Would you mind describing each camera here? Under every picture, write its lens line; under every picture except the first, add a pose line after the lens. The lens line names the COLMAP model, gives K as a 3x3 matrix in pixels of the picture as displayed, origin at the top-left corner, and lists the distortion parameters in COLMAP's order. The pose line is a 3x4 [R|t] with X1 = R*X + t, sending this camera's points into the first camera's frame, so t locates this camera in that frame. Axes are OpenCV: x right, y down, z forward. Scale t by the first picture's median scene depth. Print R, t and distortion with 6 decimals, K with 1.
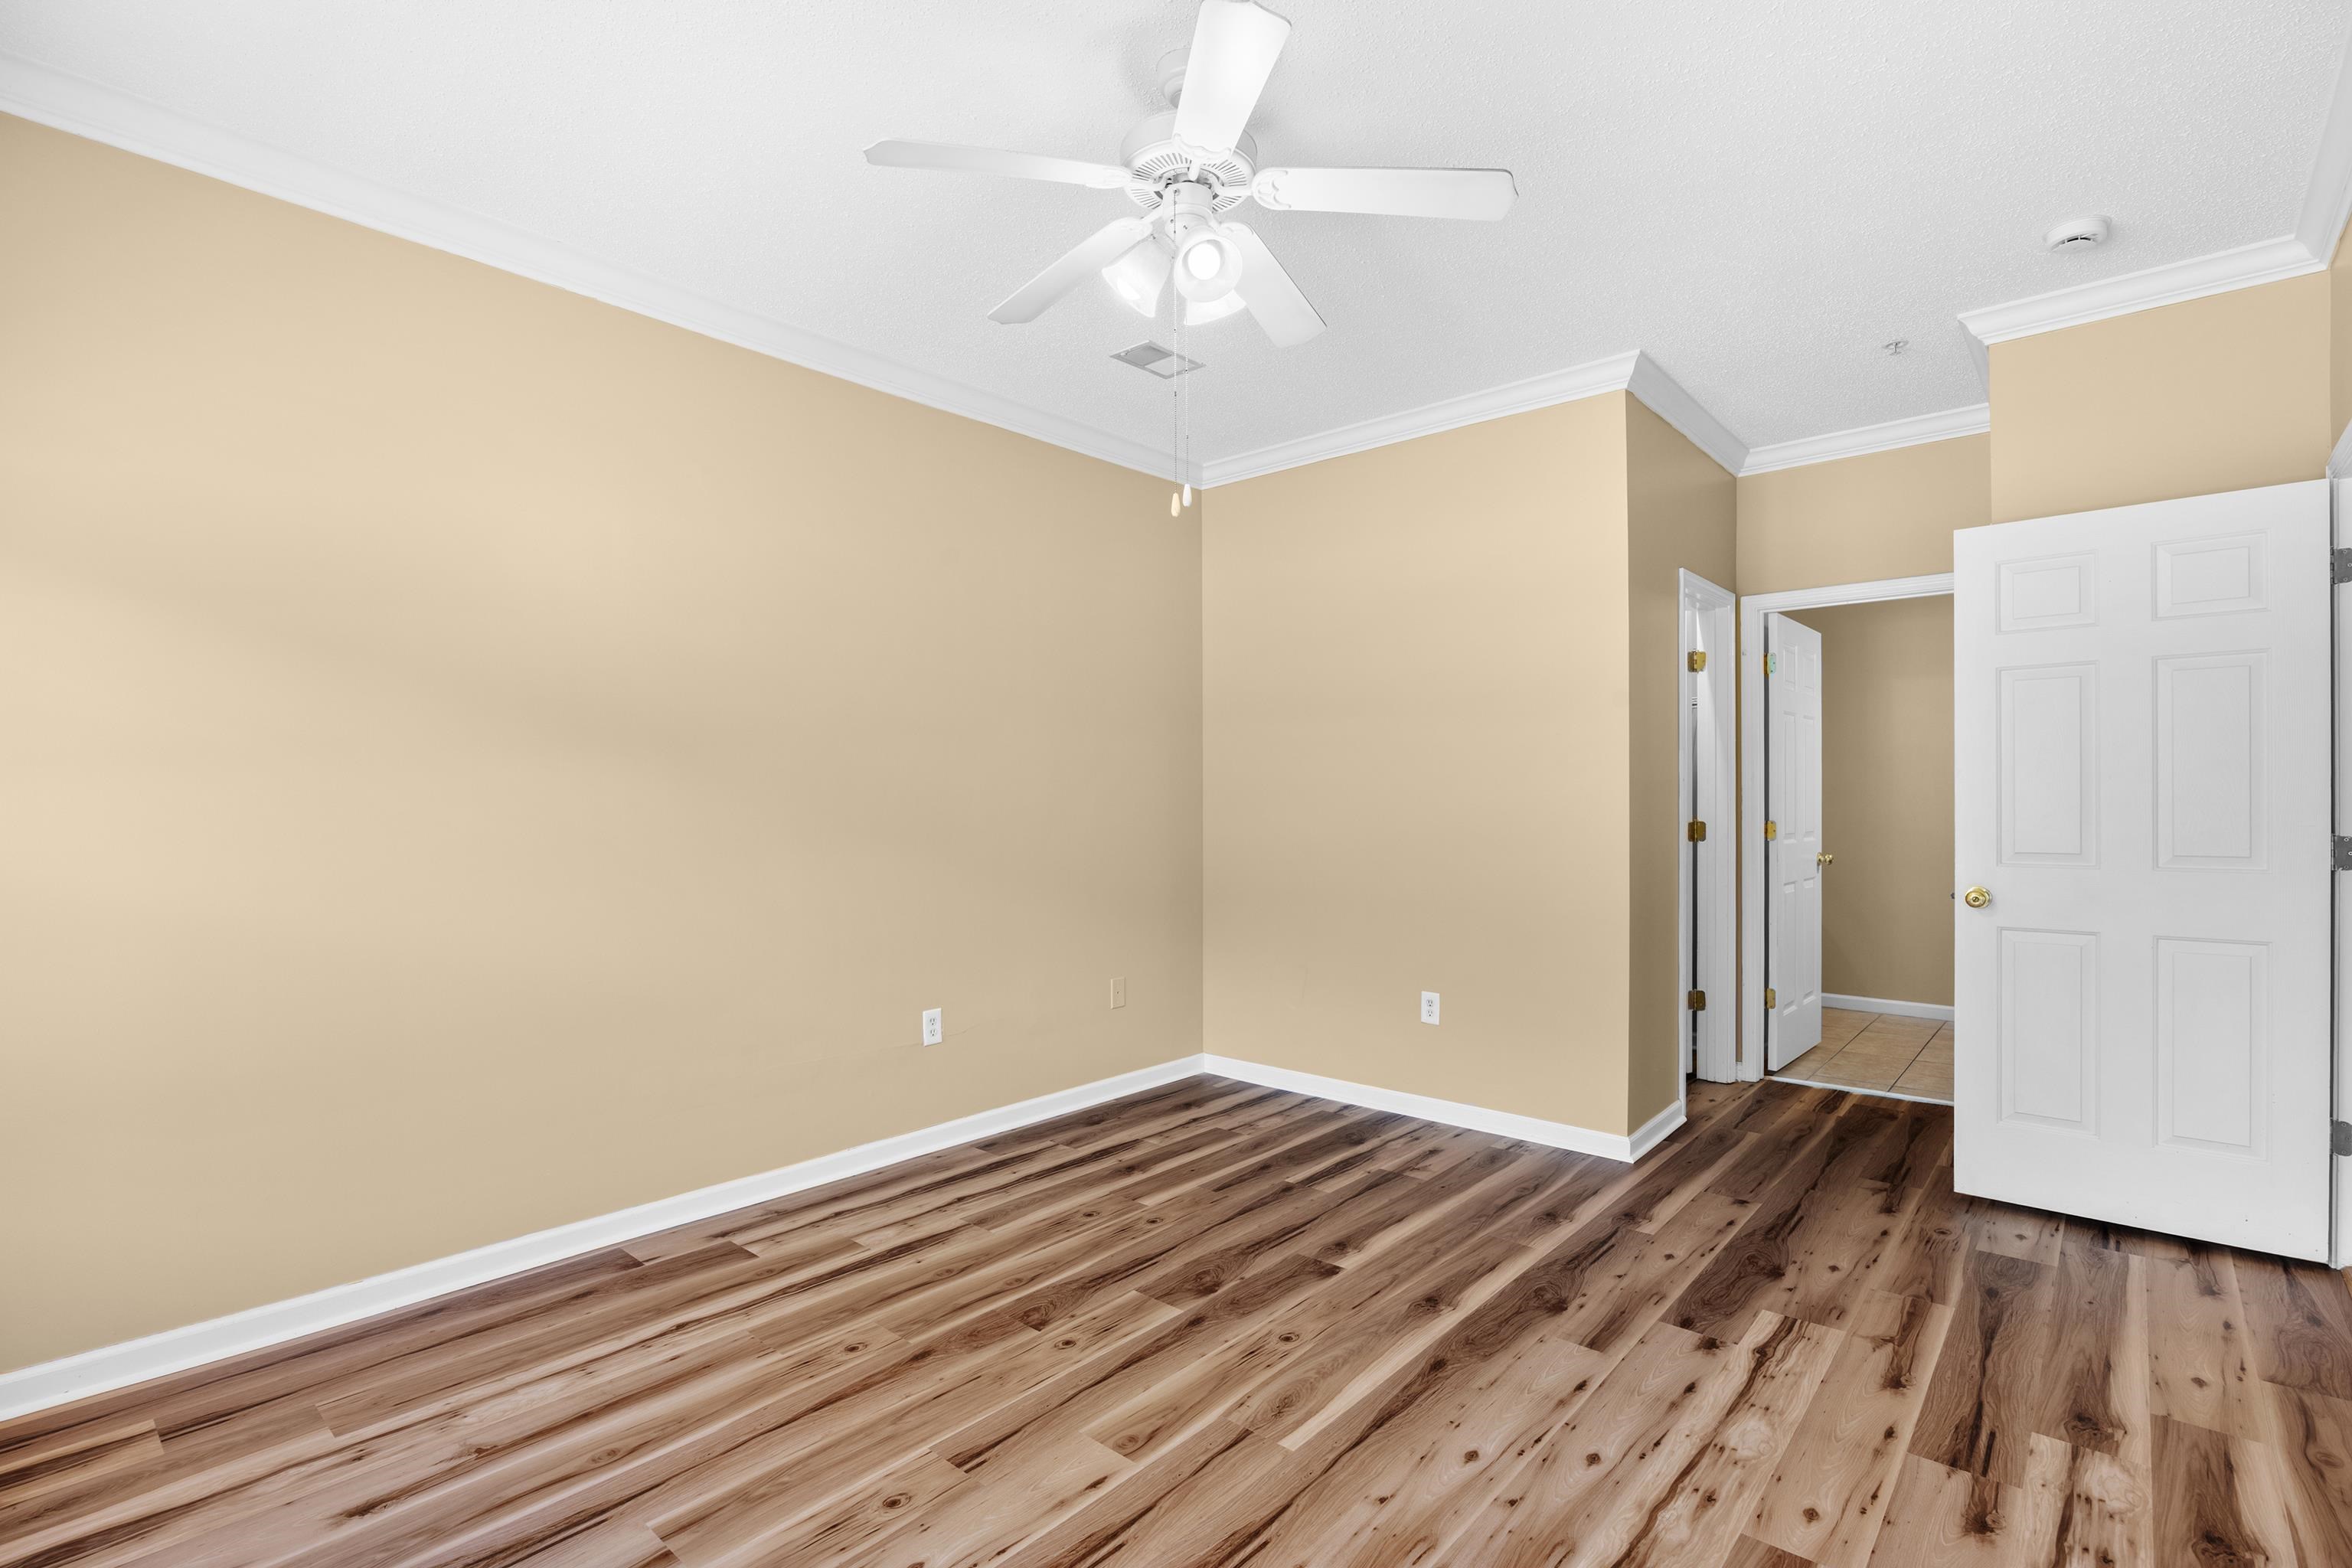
lens RADIAL K [[1090.4, 0, 1172.9], [0, 1090.4, 793.5], [0, 0, 1]] dist [-0.015994, 0.000877]
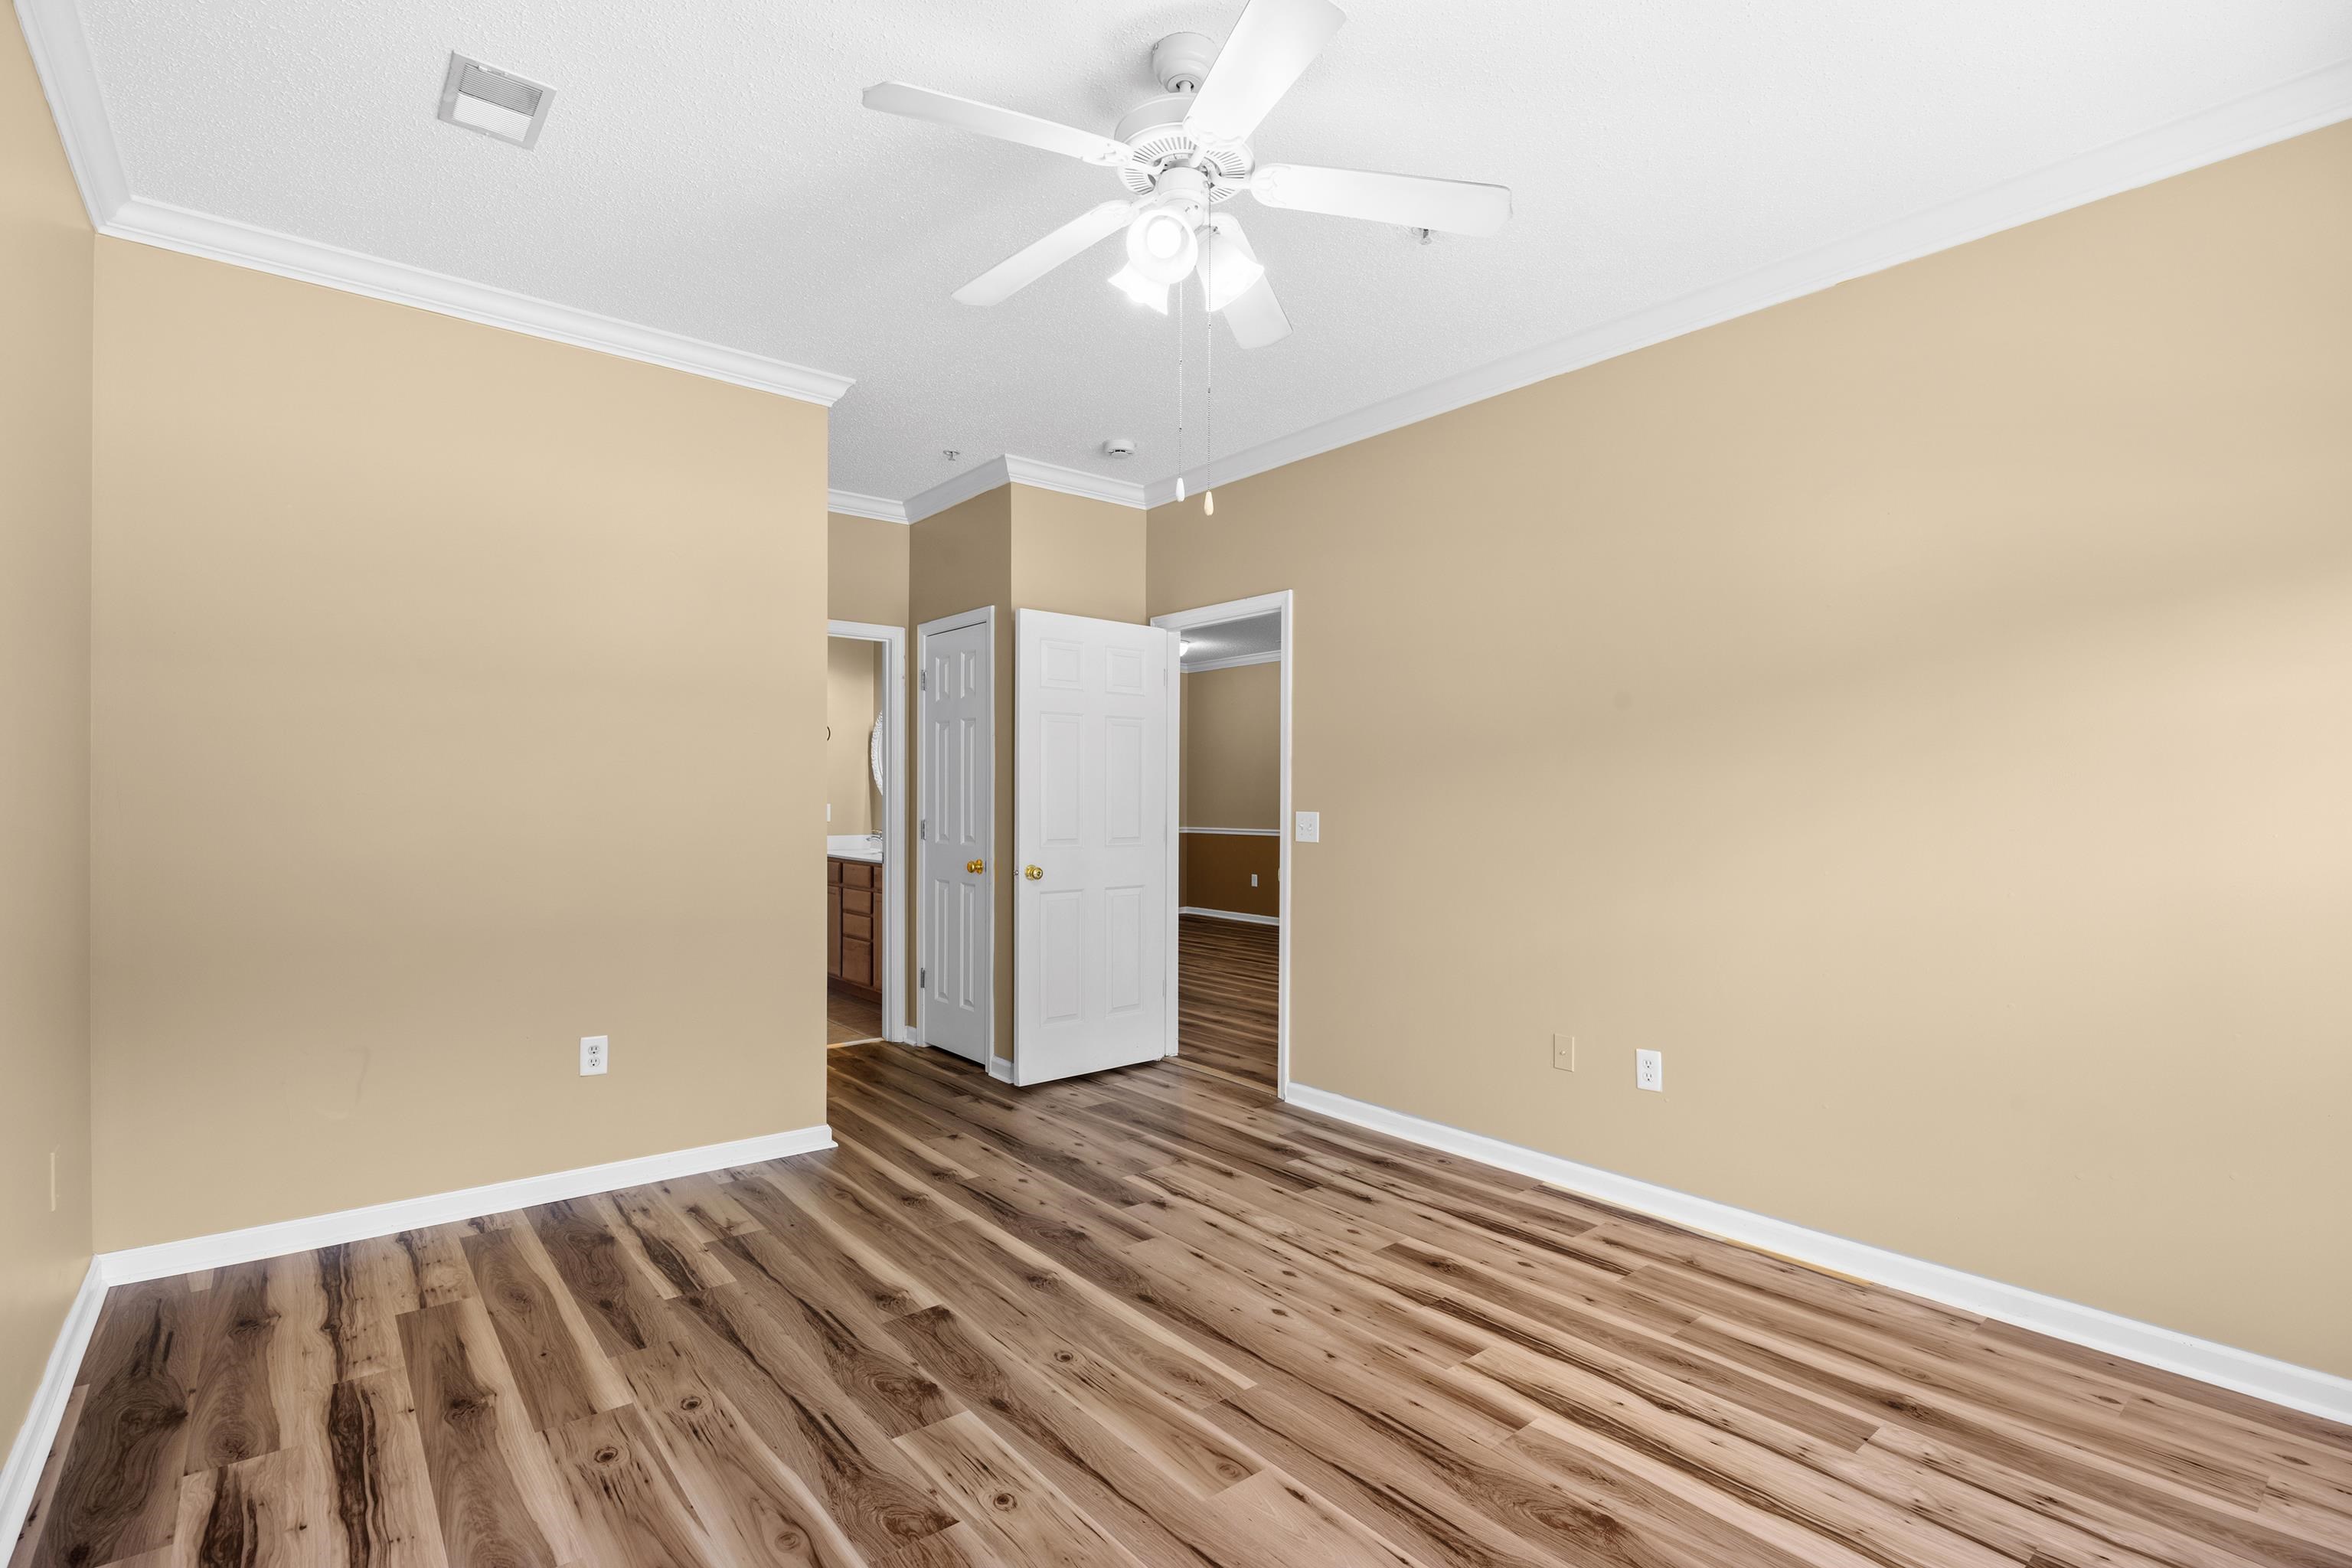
lens RADIAL K [[1099.8, 0, 1178.2], [0, 1099.8, 818.5], [0, 0, 1]] dist [-0.014484, 0.001342]
pose [[0.156552, -0.011548, 0.987602, -0.717340], [-0.013838, 0.999808, 0.013884, 0.005457], [-0.987573, -0.015840, 0.156362, 0.646522]]
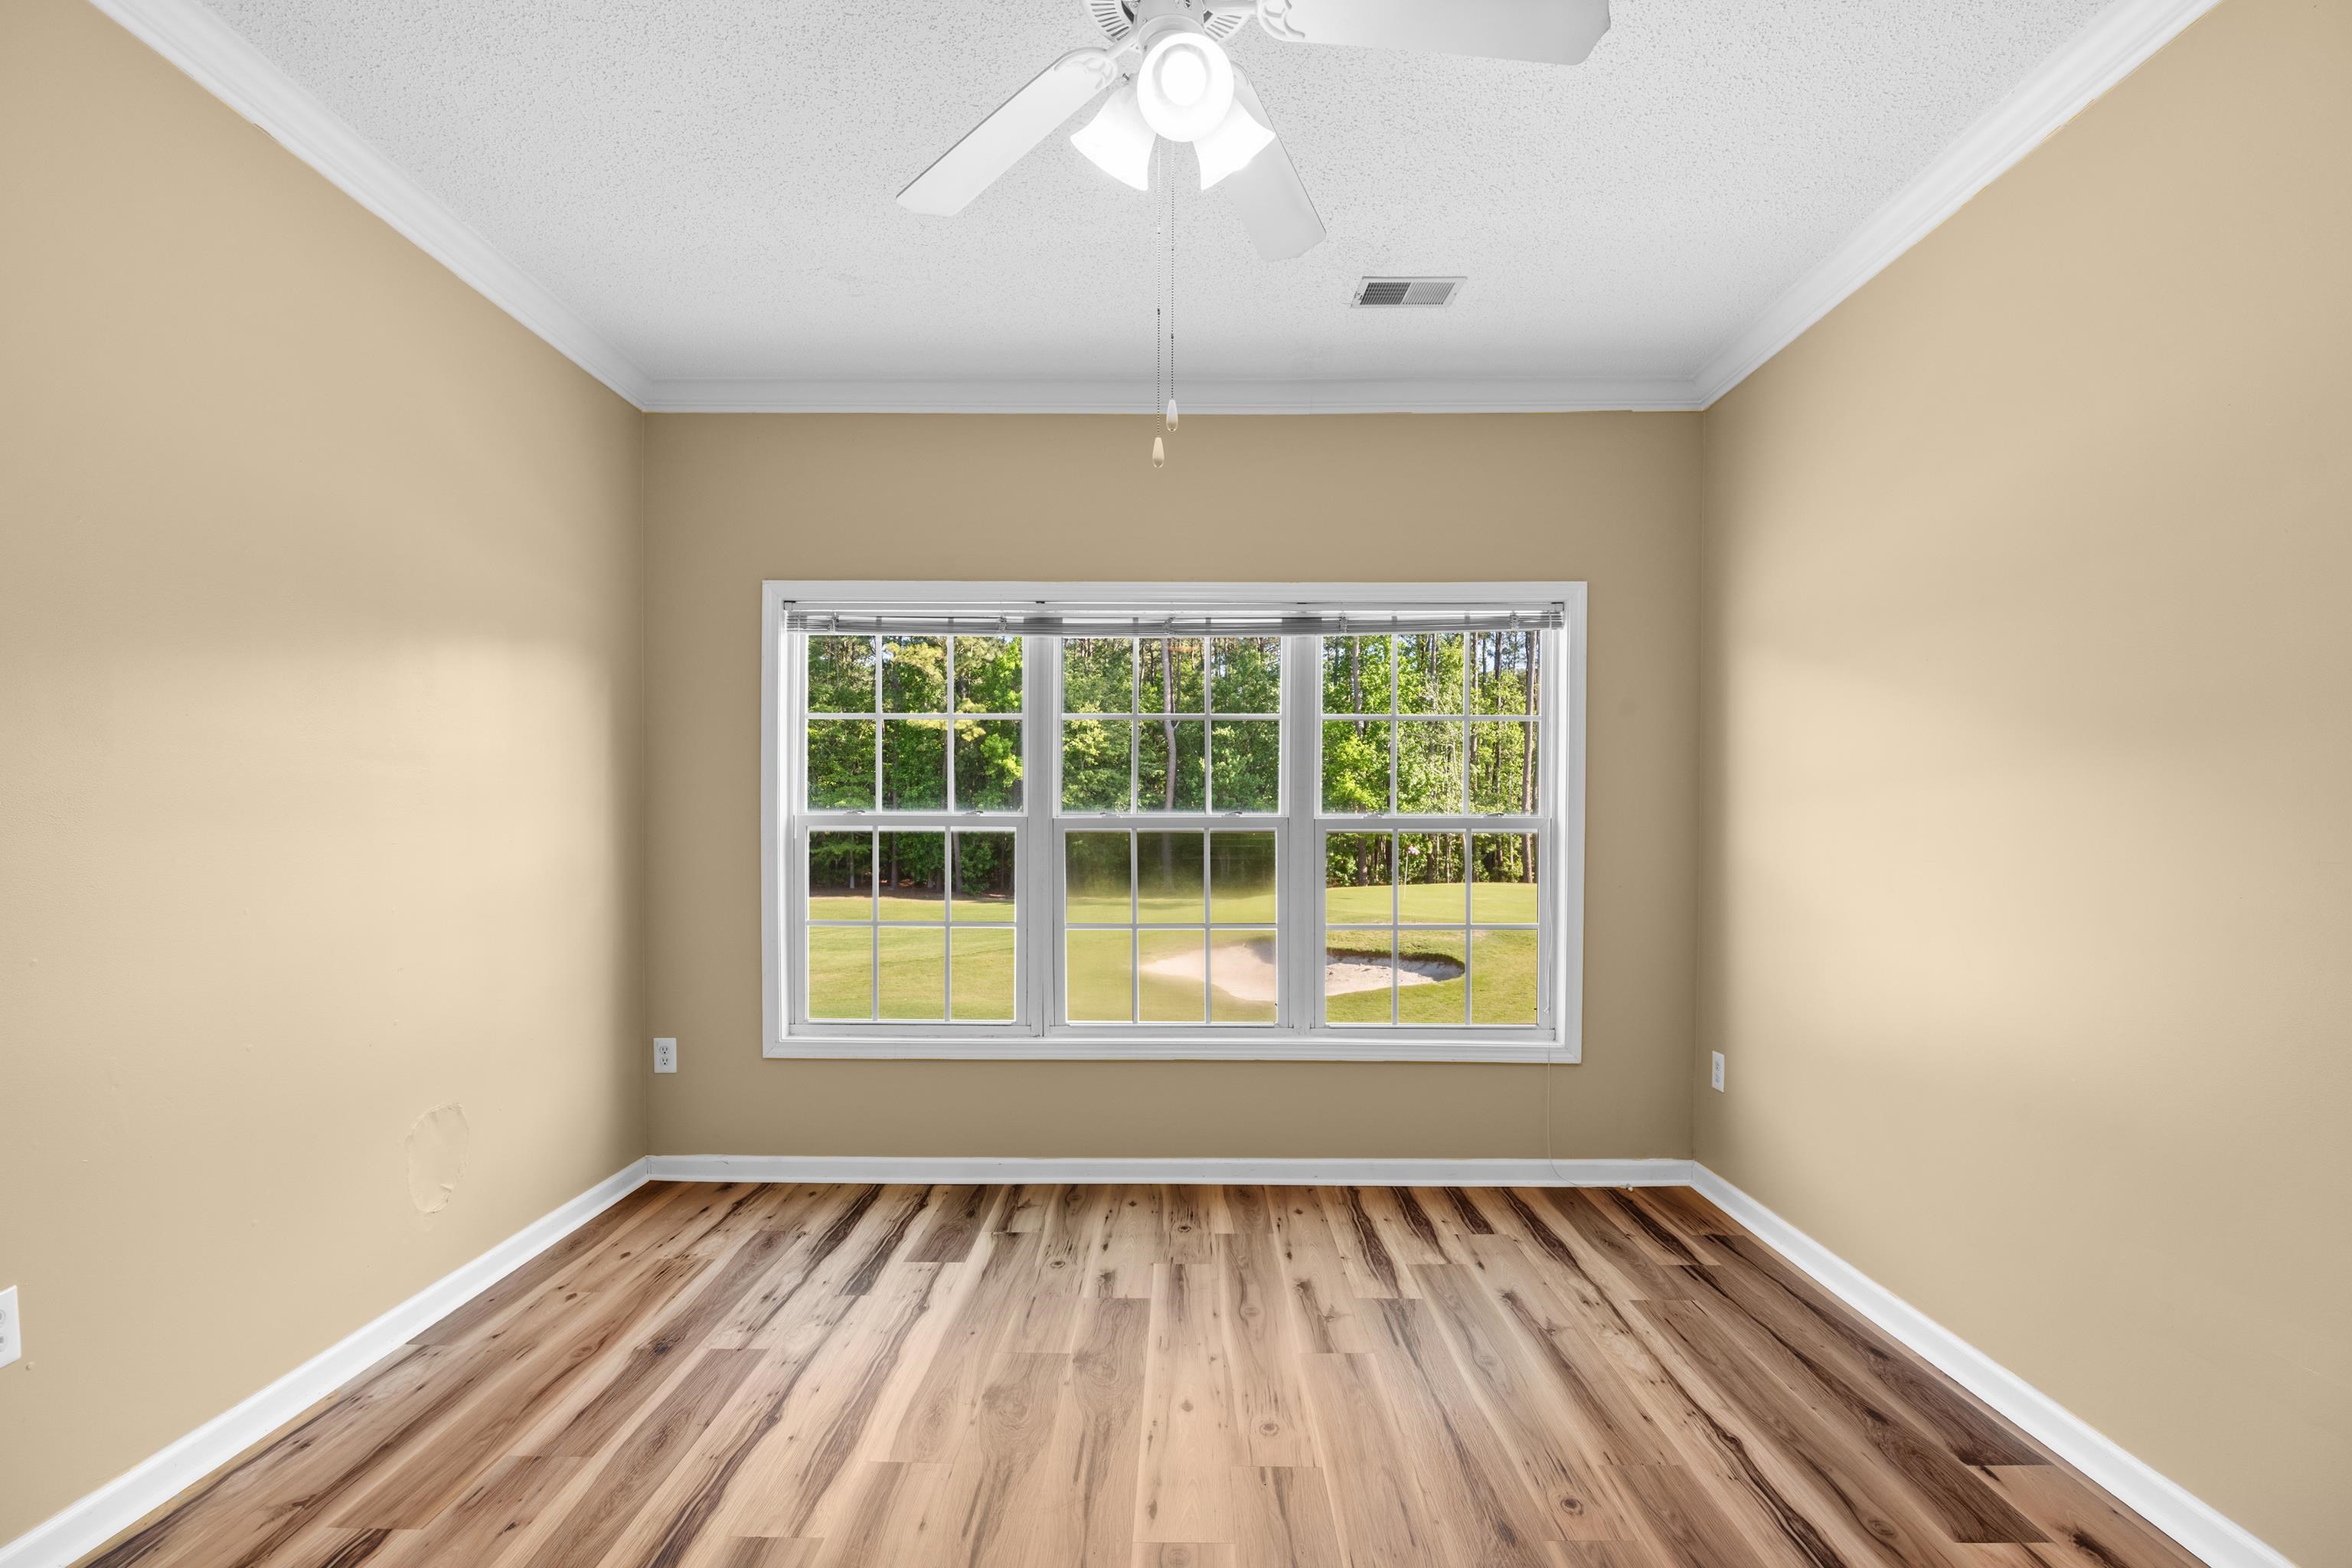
lens RADIAL K [[1099.8, 0, 1178.2], [0, 1099.8, 818.5], [0, 0, 1]] dist [-0.014484, 0.001342]
pose [[-0.755978, -0.001494, -0.654596, 0.383550], [0.003595, 0.999973, -0.006434, 0.006074], [0.654588, -0.007218, -0.755952, 1.197305]]
